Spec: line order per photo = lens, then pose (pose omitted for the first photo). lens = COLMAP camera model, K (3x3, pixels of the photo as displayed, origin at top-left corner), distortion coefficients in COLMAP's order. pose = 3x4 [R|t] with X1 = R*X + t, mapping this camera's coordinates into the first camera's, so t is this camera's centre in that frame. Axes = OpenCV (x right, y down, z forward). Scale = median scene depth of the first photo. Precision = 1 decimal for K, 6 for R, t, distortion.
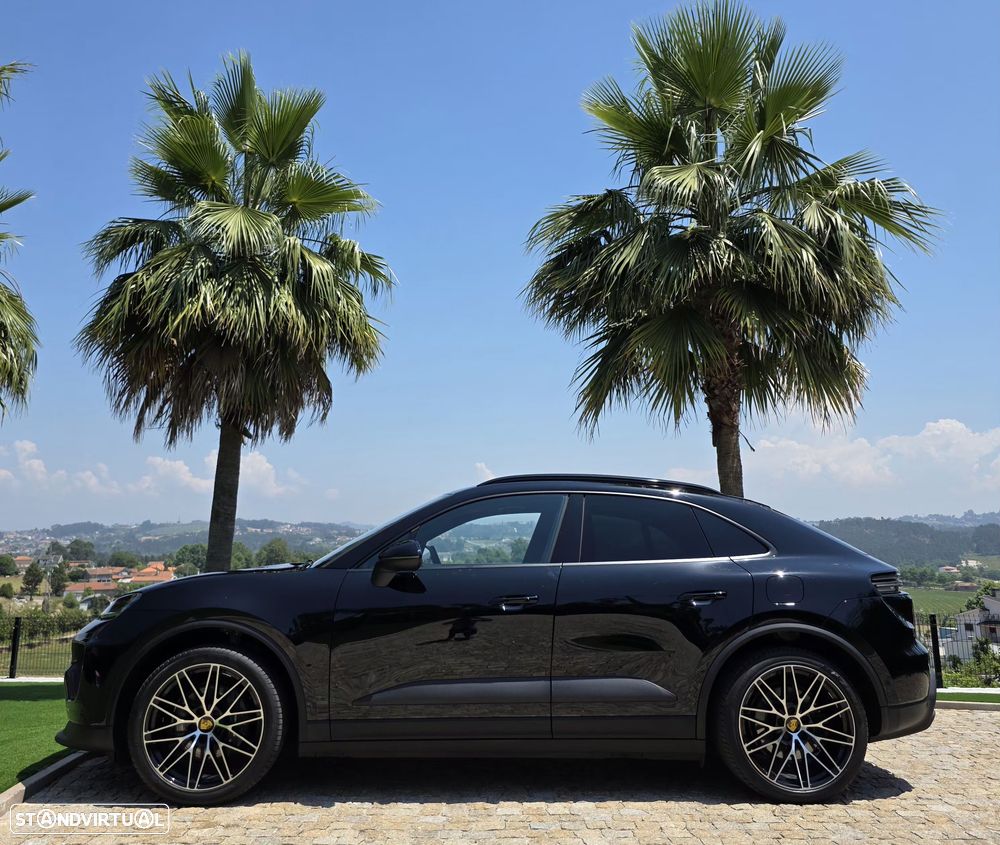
lens RADIAL K [[900.3, 0, 487.1], [0, 900.3, 370.5], [0, 0, 1]] dist [0.089597, -0.115003]
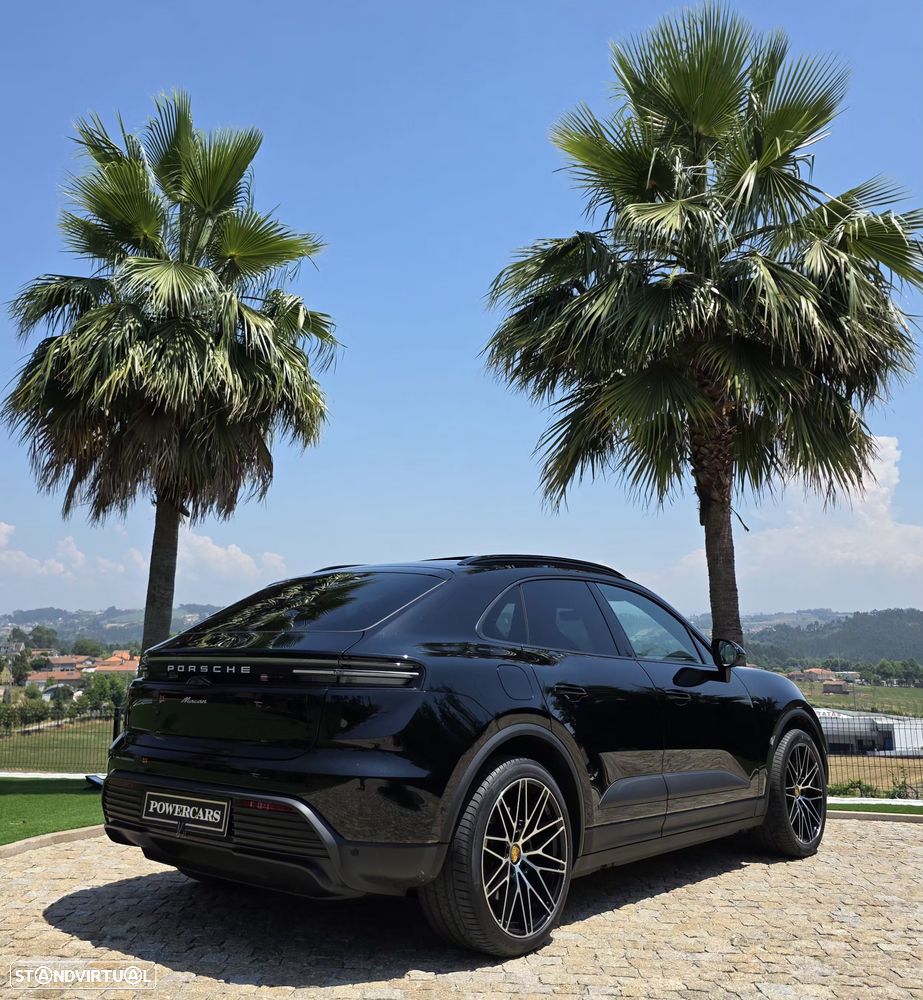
lens RADIAL K [[991.1, 0, 405.1], [0, 991.1, 468.8], [0, 0, 1]] dist [0.090337, -0.110323]
pose [[0.997397, -0.004190, -0.071980, 0.030857], [0.005937, 0.999693, 0.024070, 0.003910], [0.071857, -0.024435, 0.997116, 0.013975]]
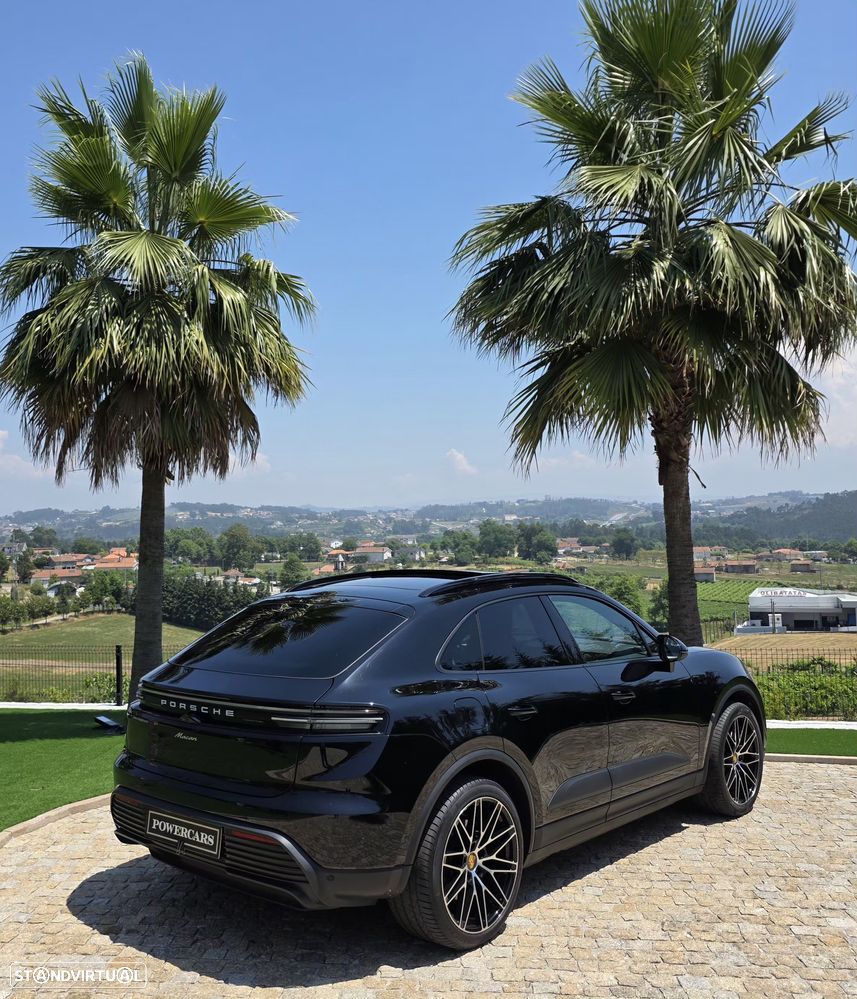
lens RADIAL K [[965.4, 0, 360.9], [0, 965.4, 500.8], [0, 0, 1]] dist [0.103254, -0.139428]
pose [[0.994980, -0.018655, -0.098322, 0.041289], [0.034781, 0.985688, 0.164953, -0.067358], [0.093837, -0.167544, 0.981389, -0.002561]]
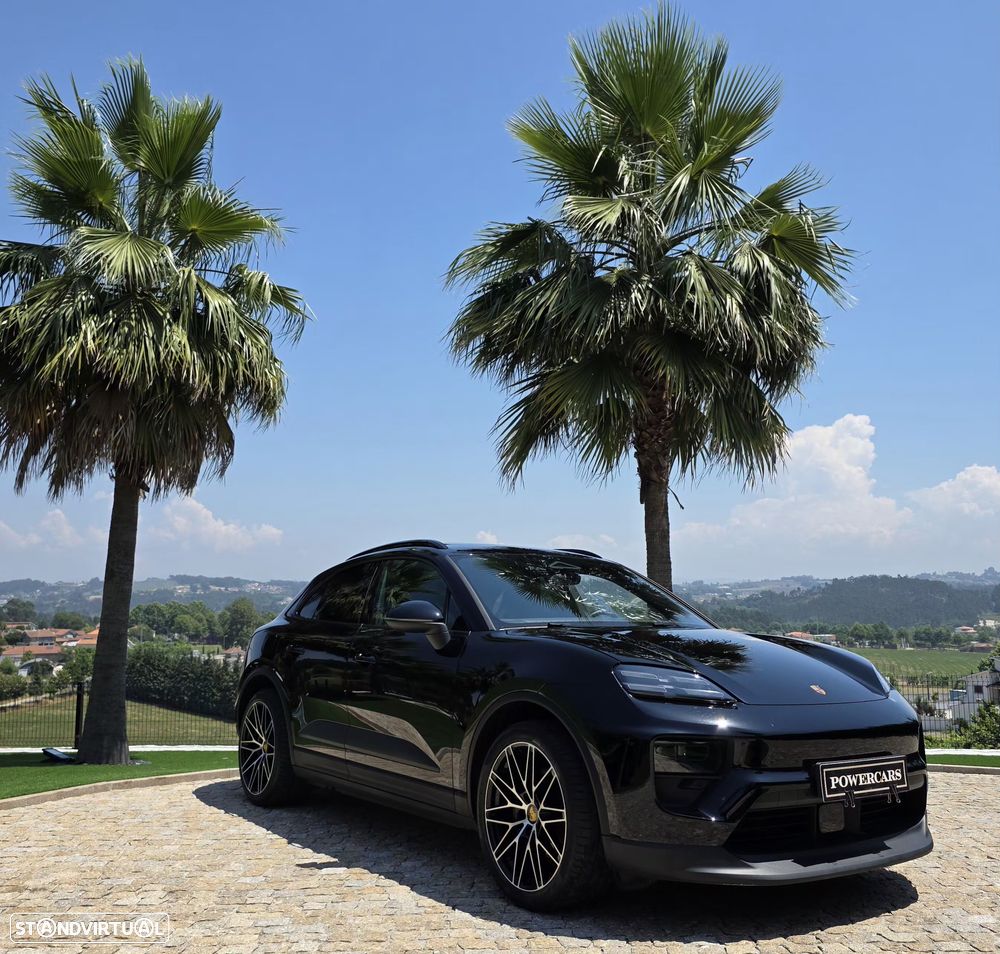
lens RADIAL K [[997.9, 0, 534.8], [0, 997.9, 490.6], [0, 0, 1]] dist [0.067941, -0.058710]
pose [[0.998586, 0.005936, 0.052827, 0.076157], [-0.009967, 0.997030, 0.076366, -0.007710], [-0.052216, -0.076785, 0.995679, -0.032633]]
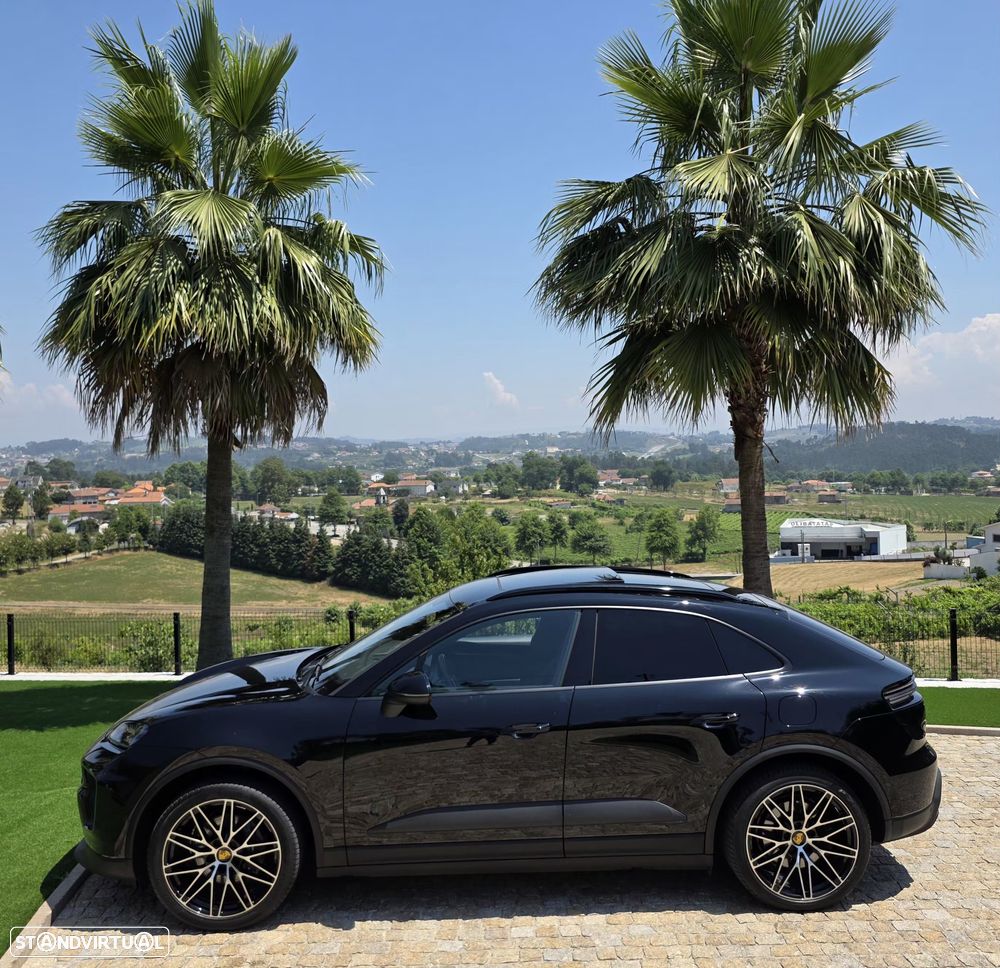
lens RADIAL K [[977.5, 0, 511.8], [0, 977.5, 467.3], [0, 0, 1]] dist [0.108749, -0.166544]
pose [[0.999752, -0.016154, 0.015310, 0.001054], [0.012668, 0.978616, 0.205304, -0.111383], [-0.018299, -0.205059, 0.978578, 0.000525]]
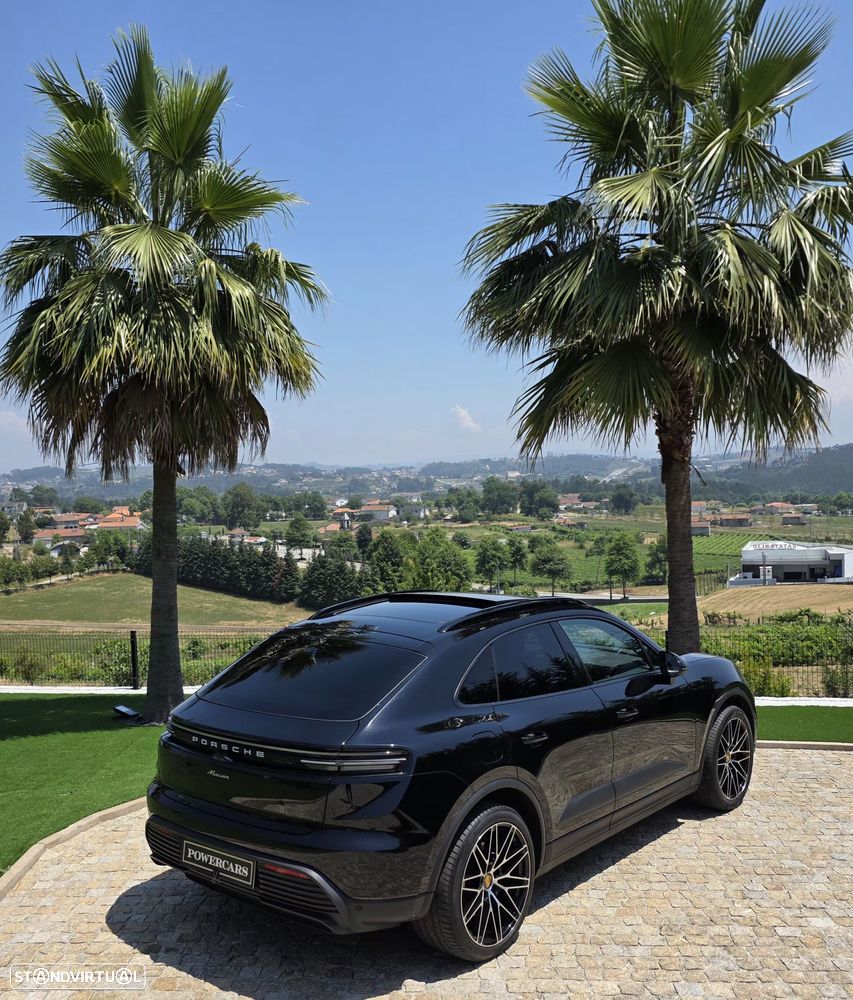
lens RADIAL K [[957.3, 0, 410.9], [0, 957.3, 545.5], [0, 0, 1]] dist [0.123576, -0.205093]
pose [[0.998430, -0.018895, -0.052730, 0.035347], [0.031893, 0.965655, 0.257864, -0.112150], [0.046047, -0.259141, 0.964741, -0.007394]]
